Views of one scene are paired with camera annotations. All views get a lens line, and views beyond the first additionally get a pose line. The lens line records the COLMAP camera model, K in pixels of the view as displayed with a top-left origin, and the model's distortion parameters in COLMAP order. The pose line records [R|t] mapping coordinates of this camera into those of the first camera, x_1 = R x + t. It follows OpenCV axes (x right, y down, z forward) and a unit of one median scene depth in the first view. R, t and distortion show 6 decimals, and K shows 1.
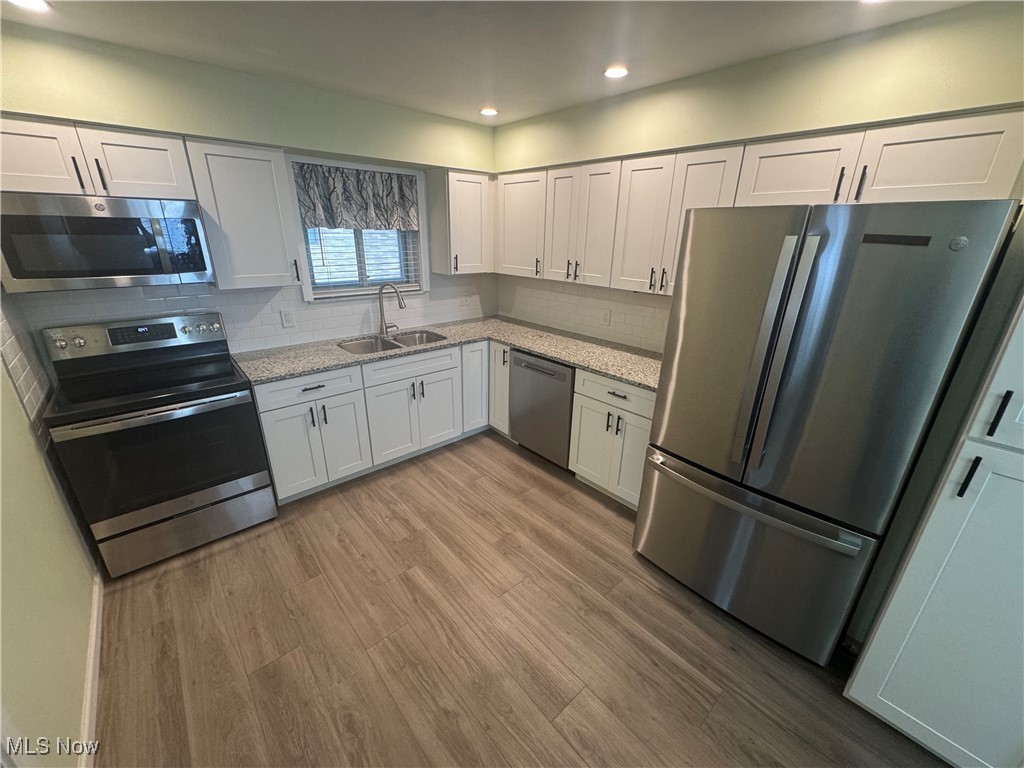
lens RADIAL K [[406.2, 0, 514.9], [0, 406.2, 384.7], [0, 0, 1]] dist [-0.008319, 0.001077]
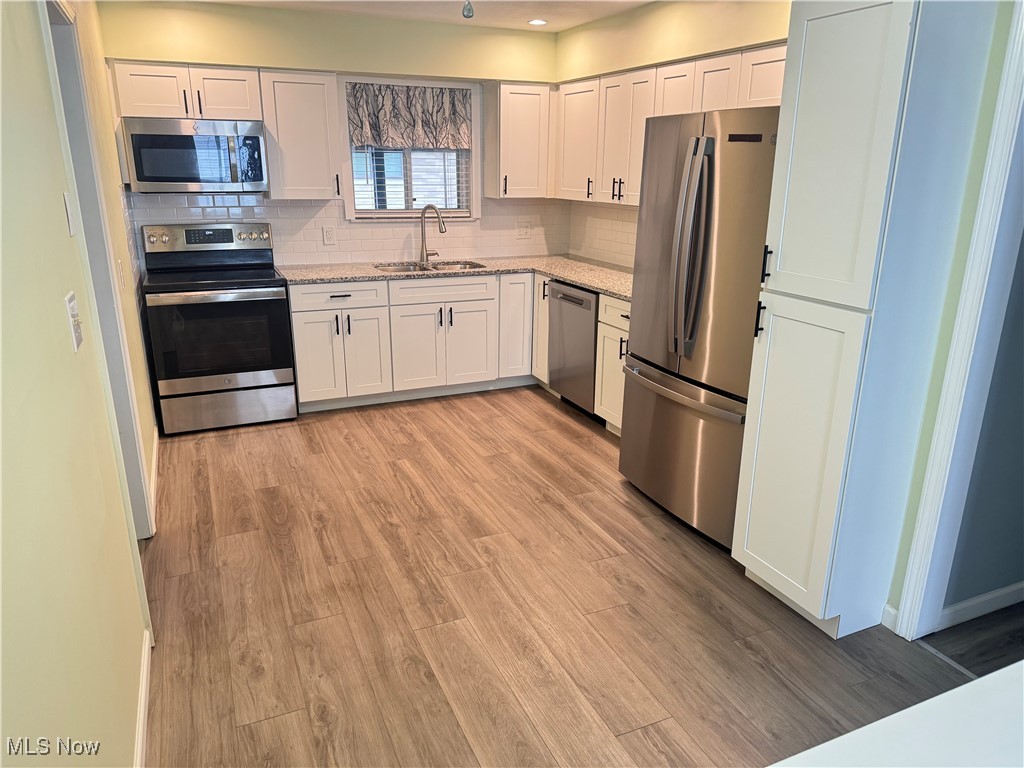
lens RADIAL K [[715.8, 0, 521.7], [0, 715.8, 389.8], [0, 0, 1]] dist [0.057081, -0.045440]
pose [[0.956031, 0.079551, -0.282269, 0.500175], [-0.095655, 0.994454, -0.043718, 0.289192], [0.277225, 0.068796, 0.958339, -0.639263]]
